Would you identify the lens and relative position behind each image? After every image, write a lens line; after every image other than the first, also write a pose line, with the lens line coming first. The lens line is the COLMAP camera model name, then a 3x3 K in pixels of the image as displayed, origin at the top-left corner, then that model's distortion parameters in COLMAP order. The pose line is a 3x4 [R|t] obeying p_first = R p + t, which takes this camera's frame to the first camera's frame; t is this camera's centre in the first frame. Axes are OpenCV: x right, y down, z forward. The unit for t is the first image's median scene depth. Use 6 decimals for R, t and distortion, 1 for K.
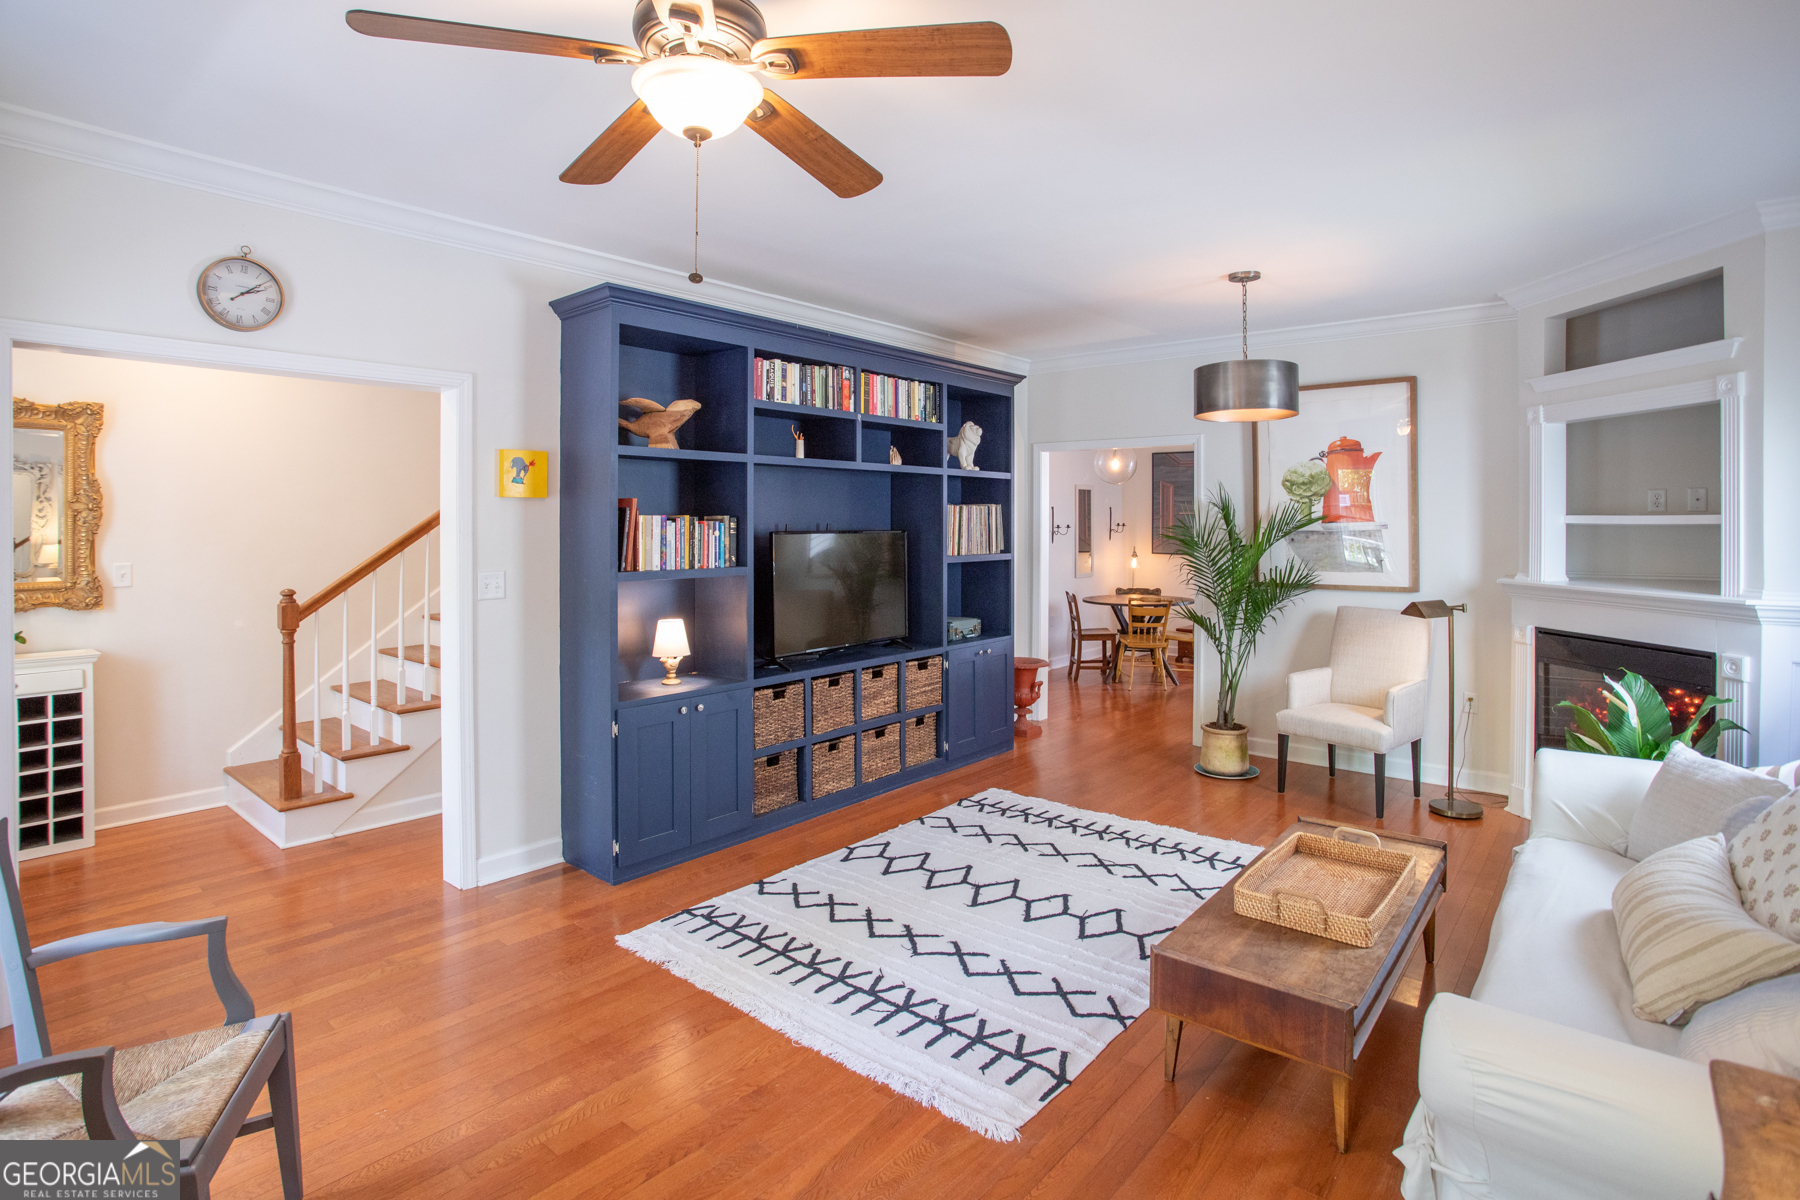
lens RADIAL K [[916.6, 0, 893.0], [0, 916.6, 495.6], [0, 0, 1]] dist [-0.075184, 0.036523]
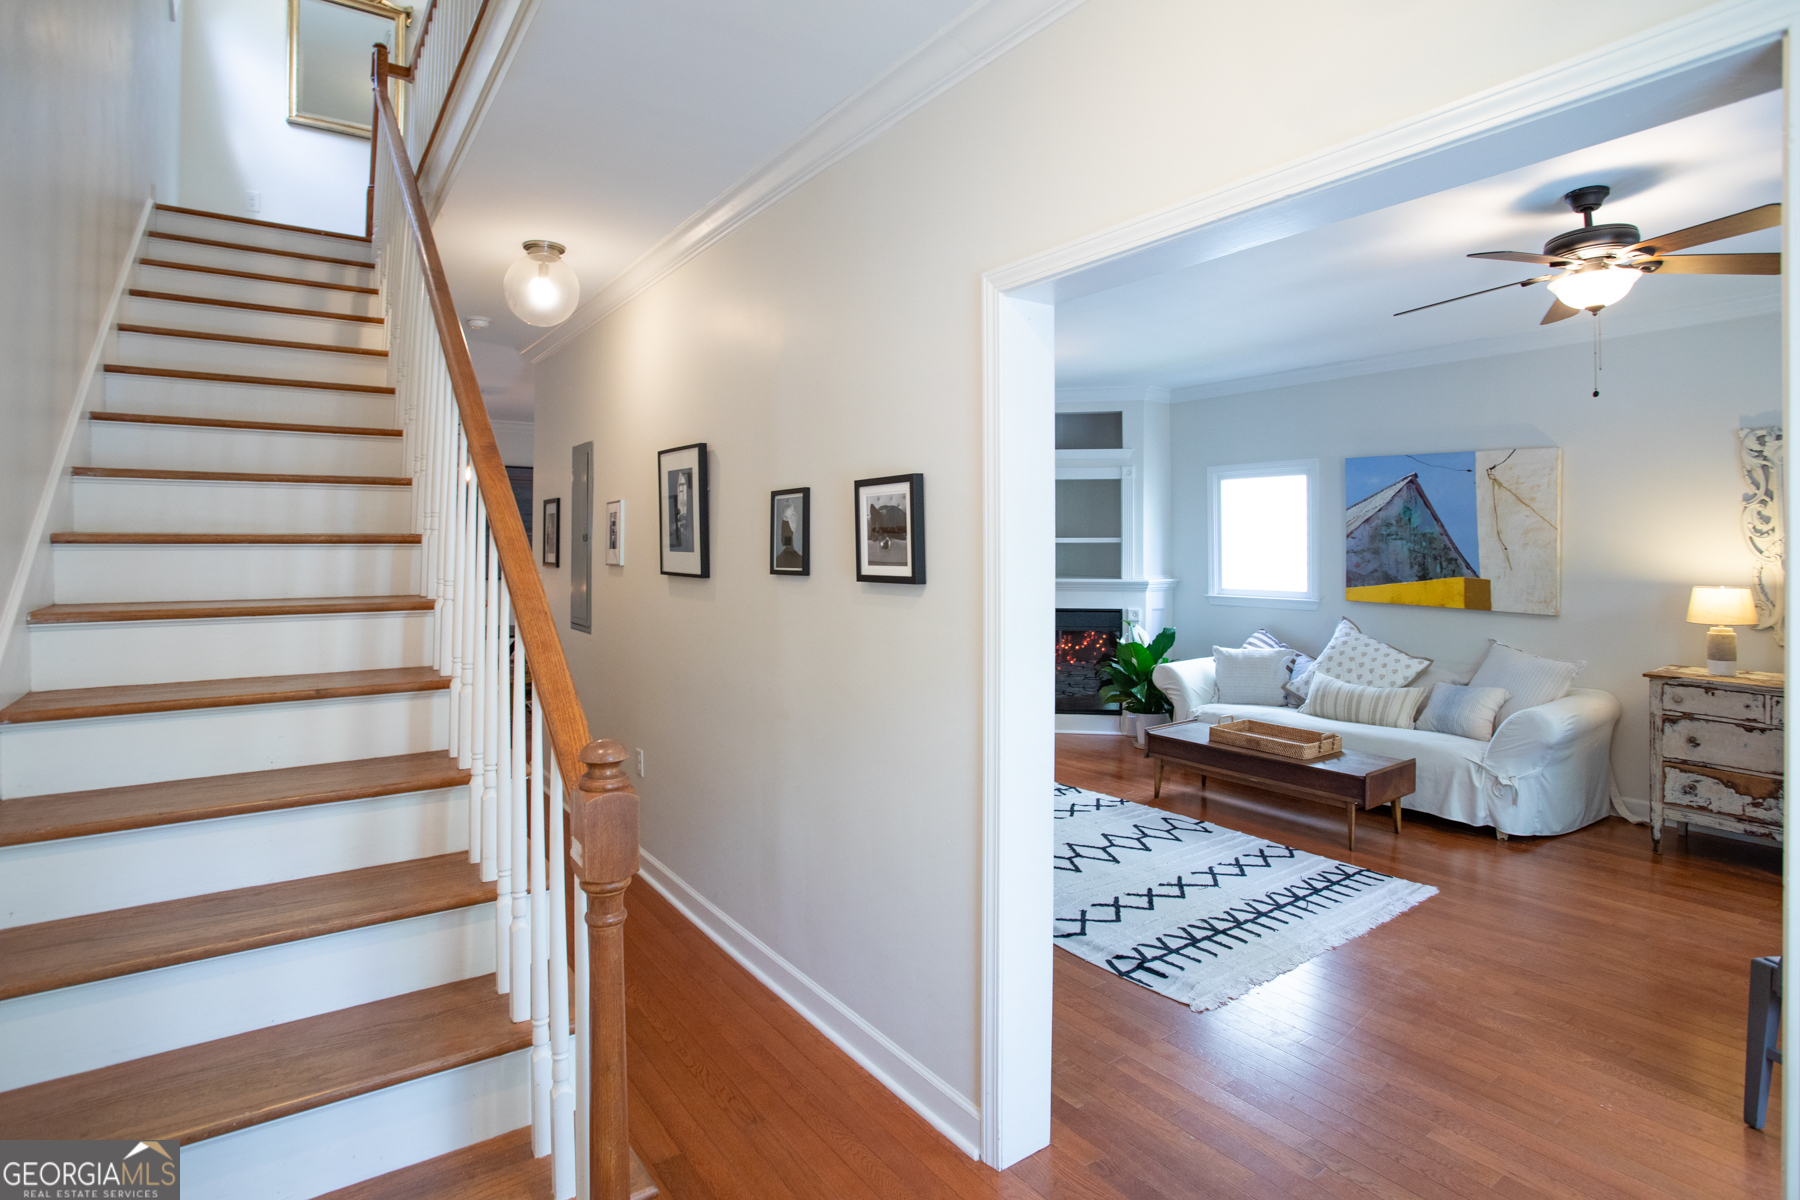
lens RADIAL K [[895.1, 0, 900.1], [0, 895.1, 531.8], [0, 0, 1]] dist [-0.066101, 0.000012]
pose [[0.261567, 0.014672, 0.965074, -1.029059], [-0.023135, 0.999692, -0.008928, 0.035450], [-0.964908, -0.019991, 0.261826, 0.908680]]
